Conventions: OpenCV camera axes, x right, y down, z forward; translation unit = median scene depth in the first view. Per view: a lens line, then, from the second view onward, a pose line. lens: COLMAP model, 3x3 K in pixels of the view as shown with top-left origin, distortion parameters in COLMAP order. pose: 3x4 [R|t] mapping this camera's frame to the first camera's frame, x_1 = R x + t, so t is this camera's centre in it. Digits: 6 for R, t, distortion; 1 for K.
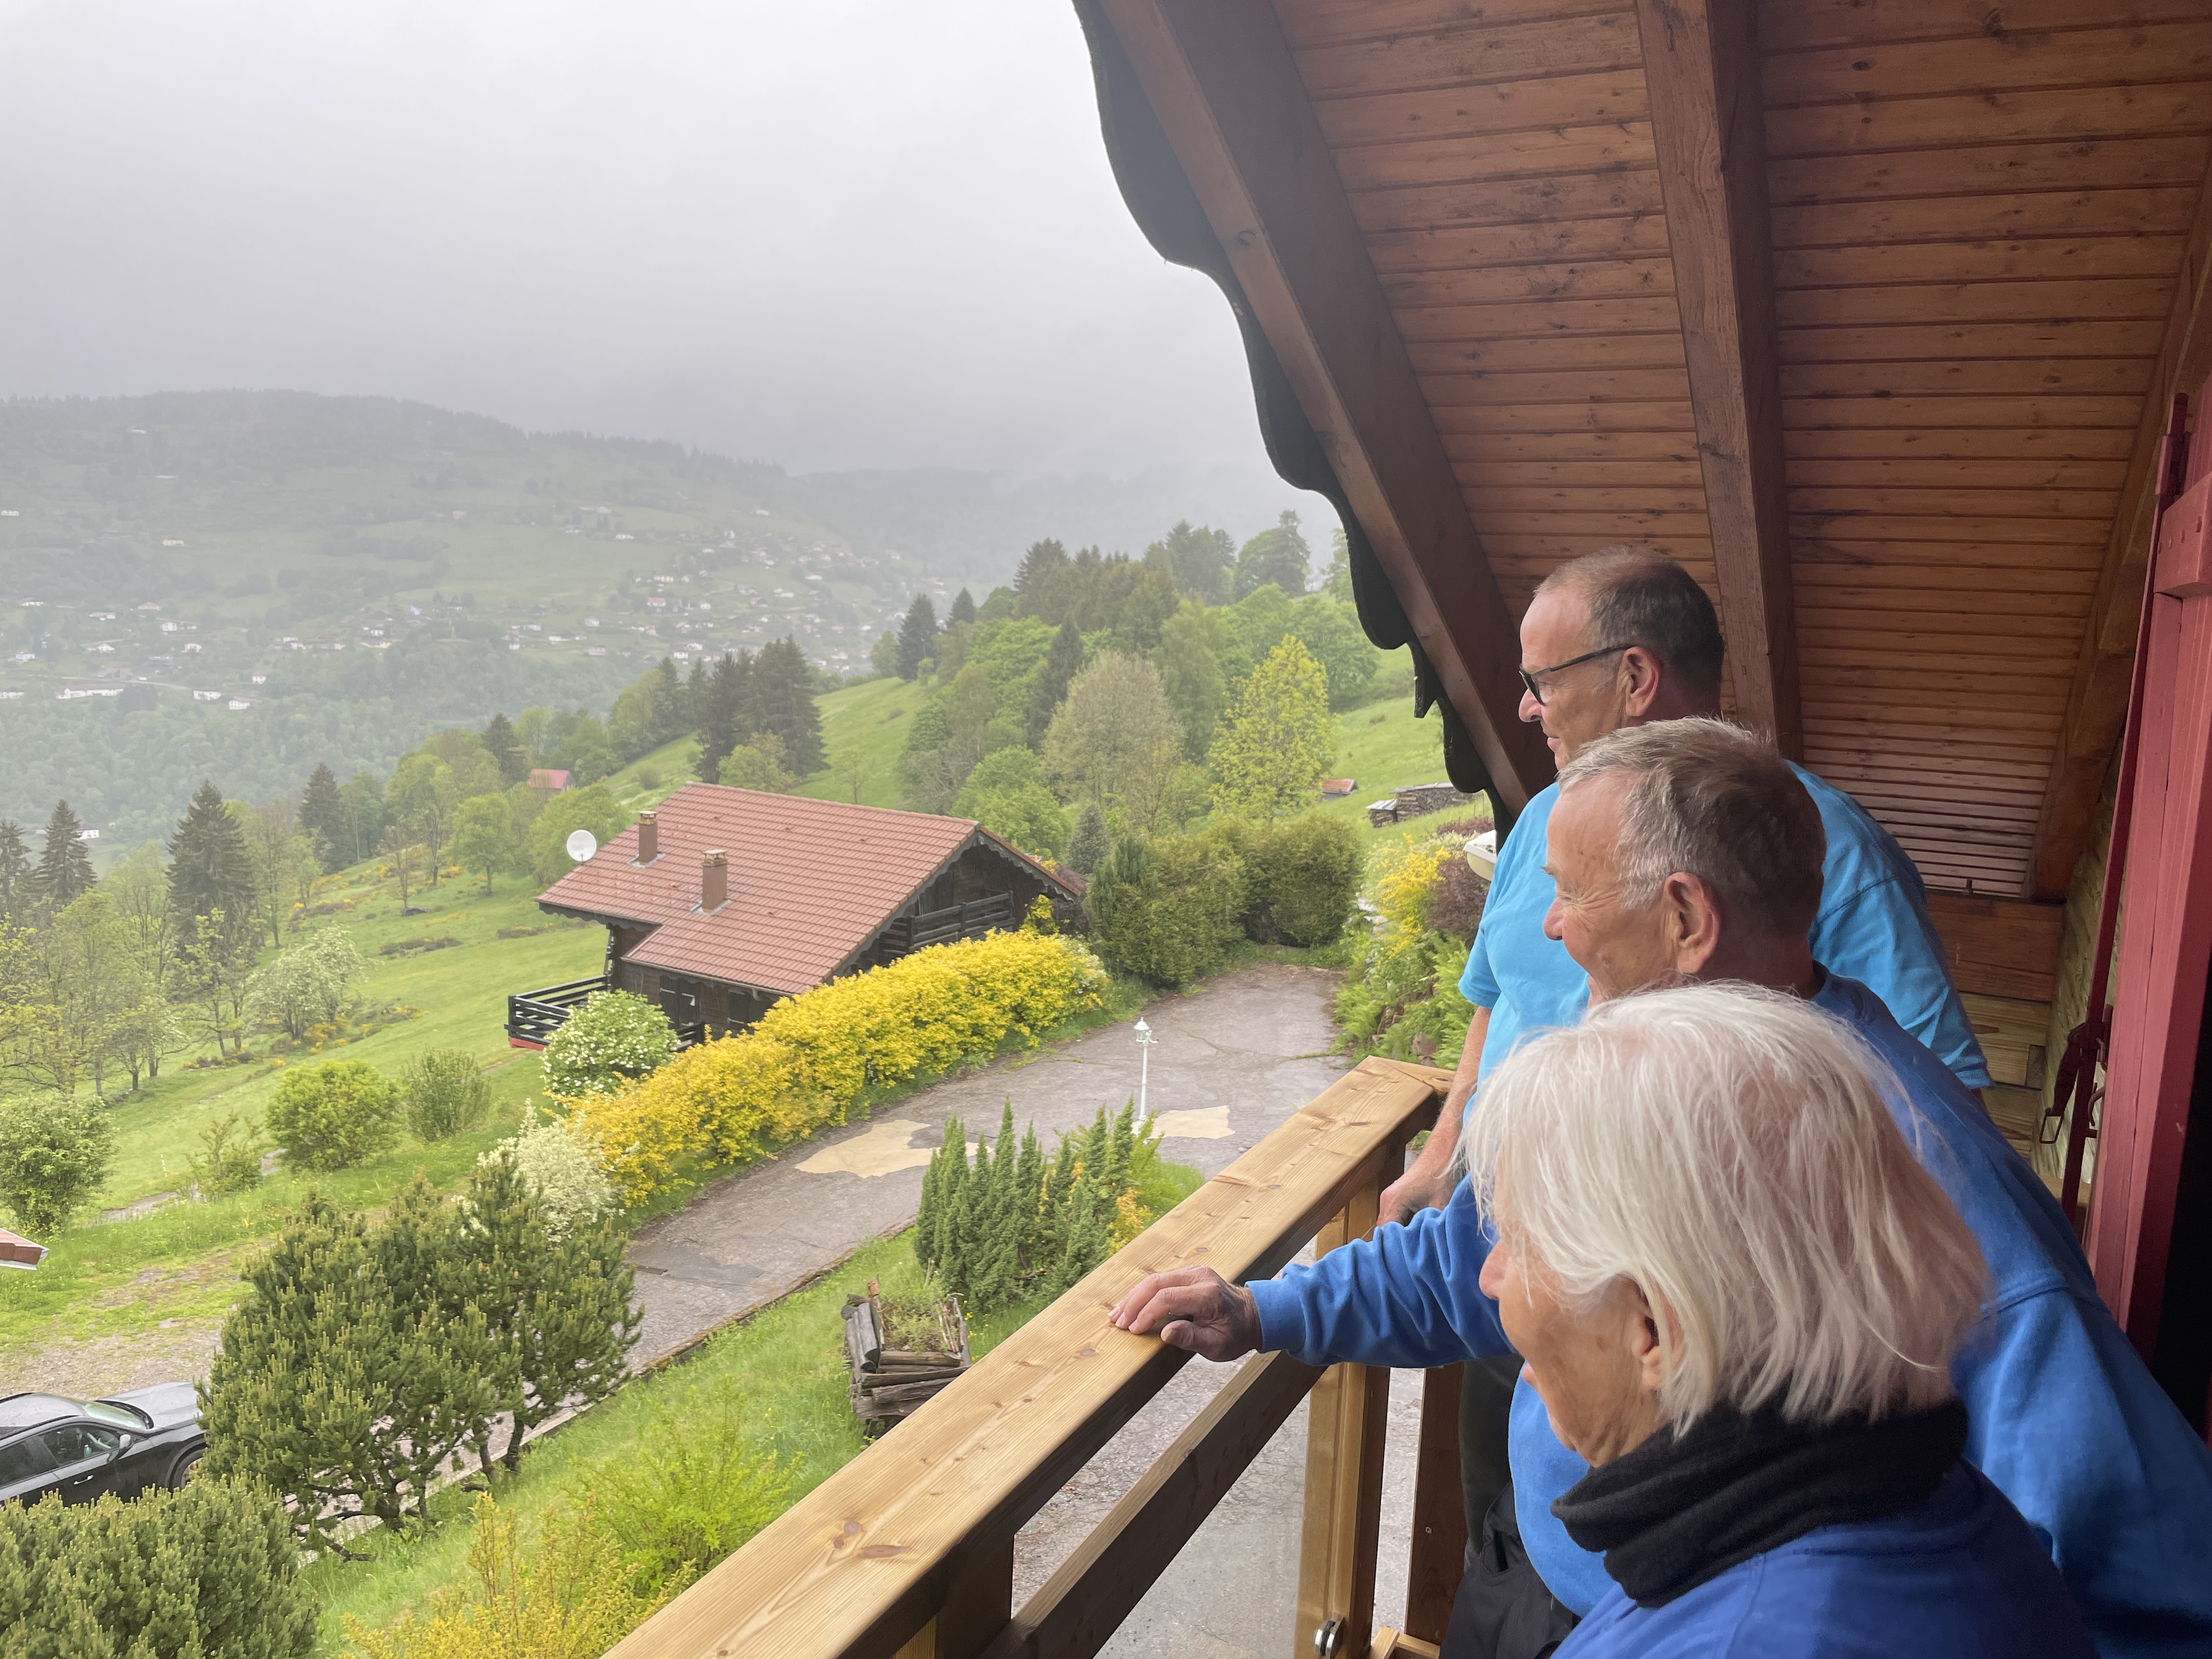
lens RADIAL K [[1676.2, 0, 1089.9], [0, 1676.2, 822.3], [0, 0, 1]] dist [0.094815, -0.143064]
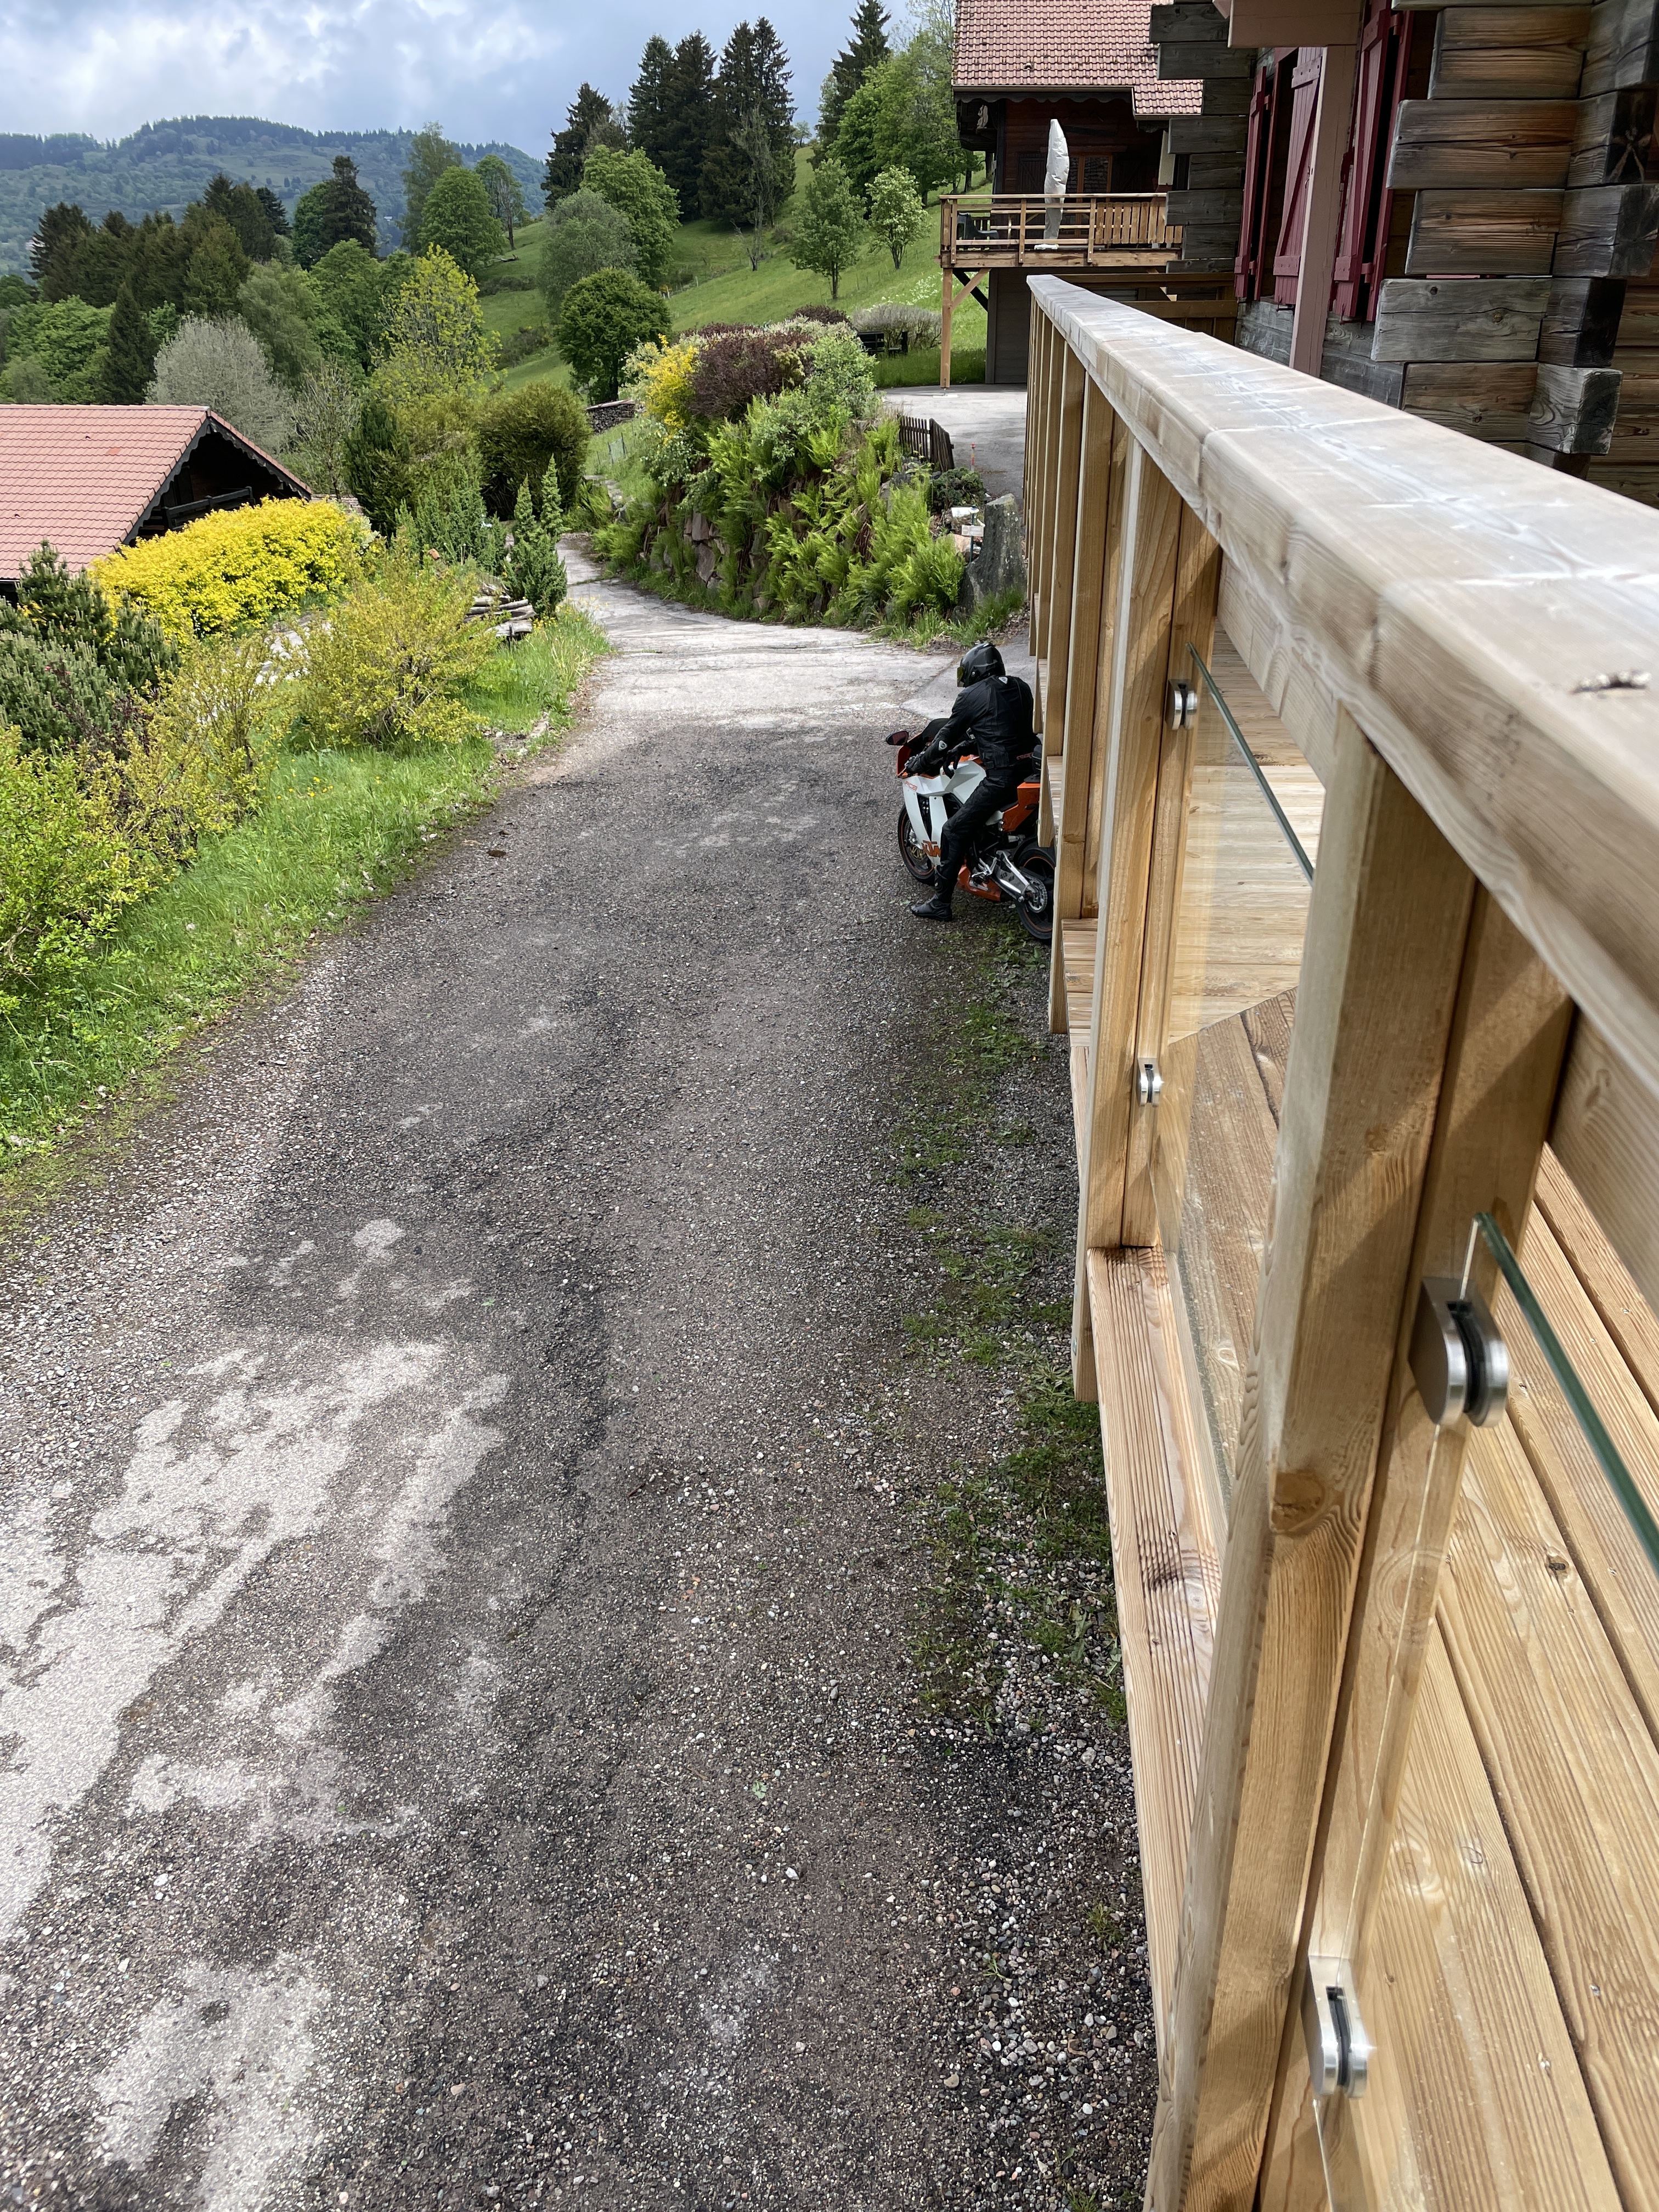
lens RADIAL K [[1672.9, 0, 816.0], [0, 1672.9, 1095.2], [0, 0, 1]] dist [0.093838, -0.126425]
pose [[0.933293, -0.202908, 0.296298, -0.112186], [0.101150, 0.940202, 0.325253, 0.092941], [-0.344577, -0.273585, 0.898008, -0.146028]]
